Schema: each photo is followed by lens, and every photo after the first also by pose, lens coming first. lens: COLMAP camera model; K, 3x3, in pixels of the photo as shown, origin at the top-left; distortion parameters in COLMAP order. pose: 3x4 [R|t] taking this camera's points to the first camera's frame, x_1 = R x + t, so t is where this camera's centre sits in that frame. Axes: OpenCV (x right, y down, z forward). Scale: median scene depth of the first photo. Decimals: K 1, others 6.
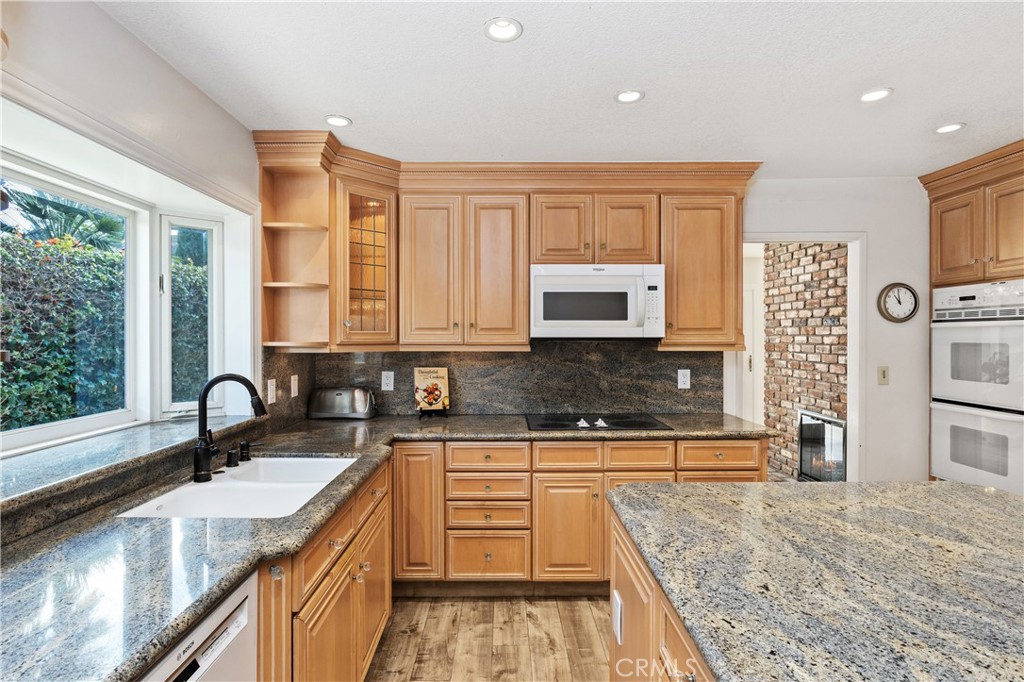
lens RADIAL K [[523.3, 0, 506.2], [0, 523.3, 339.0], [0, 0, 1]] dist [0.001459, 0.000228]
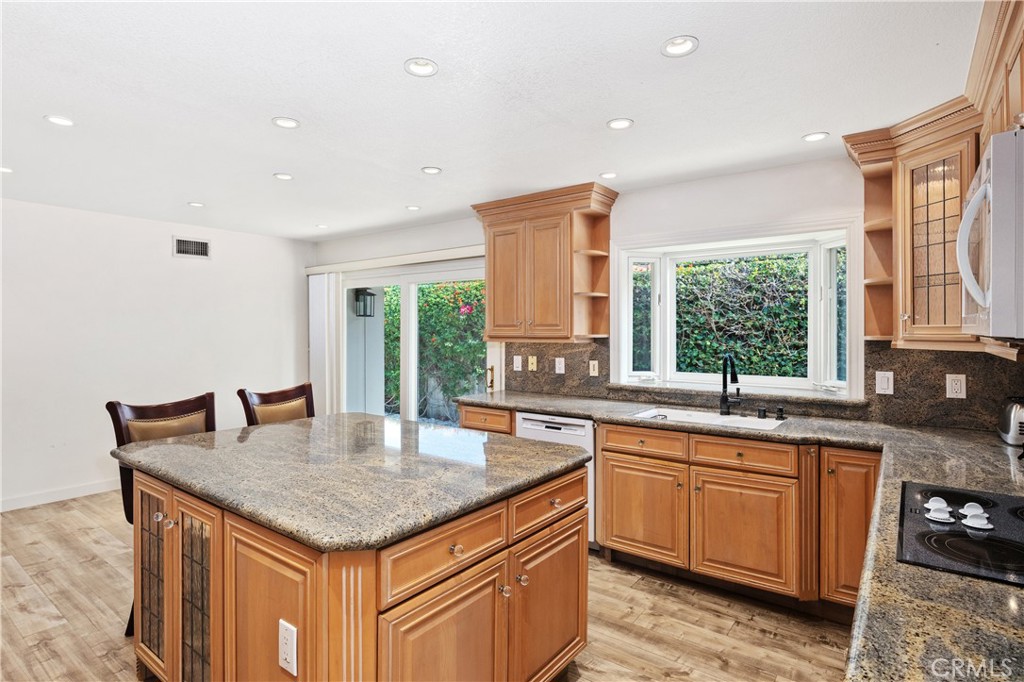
lens RADIAL K [[523.3, 0, 509.4], [0, 523.3, 337.6], [0, 0, 1]] dist [0.001459, 0.000228]
pose [[-0.606989, 0.004473, -0.794698, 1.554830], [-0.000371, 0.999982, 0.005911, 0.011723], [0.794710, 0.003883, -0.606977, 1.917260]]
